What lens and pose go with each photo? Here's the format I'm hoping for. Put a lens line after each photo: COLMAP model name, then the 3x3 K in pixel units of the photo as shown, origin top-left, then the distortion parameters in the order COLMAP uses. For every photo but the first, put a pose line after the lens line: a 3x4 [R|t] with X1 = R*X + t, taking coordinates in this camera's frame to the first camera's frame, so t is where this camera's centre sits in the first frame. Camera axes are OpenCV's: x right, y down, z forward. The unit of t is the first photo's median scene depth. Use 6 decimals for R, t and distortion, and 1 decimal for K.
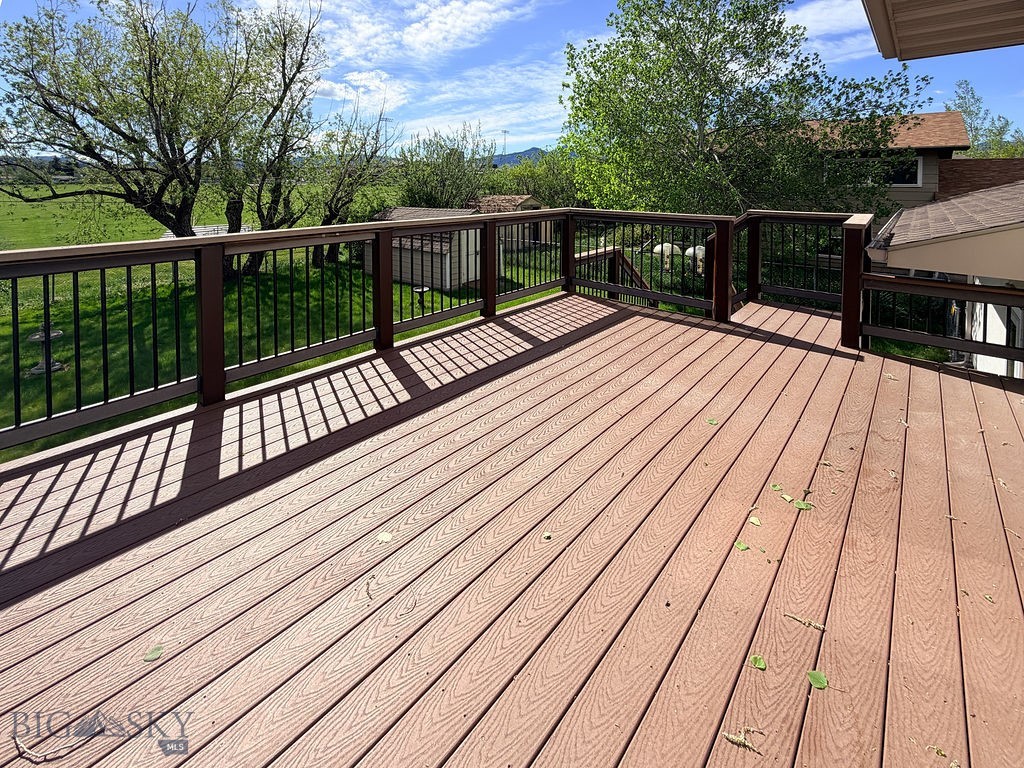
lens RADIAL K [[416.4, 0, 510.0], [0, 416.4, 384.6], [0, 0, 1]] dist [-0.011268, -0.000764]
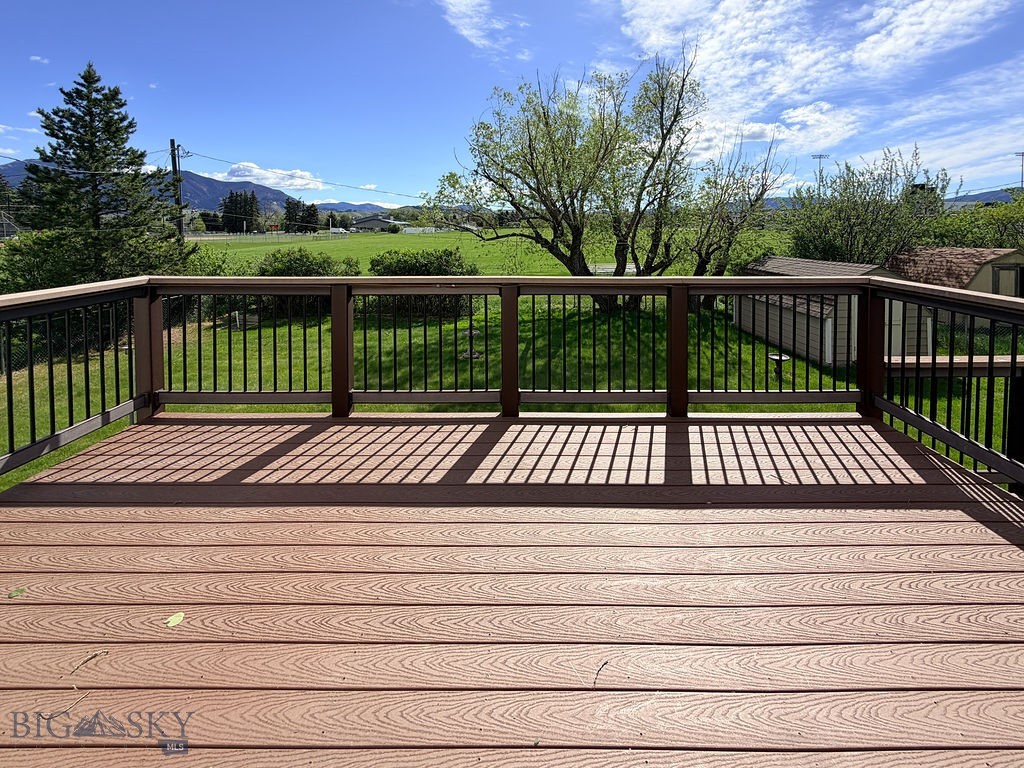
lens RADIAL K [[451.6, 0, 516.4], [0, 451.6, 382.5], [0, 0, 1]] dist [-0.010387, 0.001669]
pose [[0.655313, 0.240229, -0.716139, 0.084947], [-0.325848, 0.945233, 0.018906, -0.041054], [0.681460, 0.220963, 0.697701, 0.080308]]
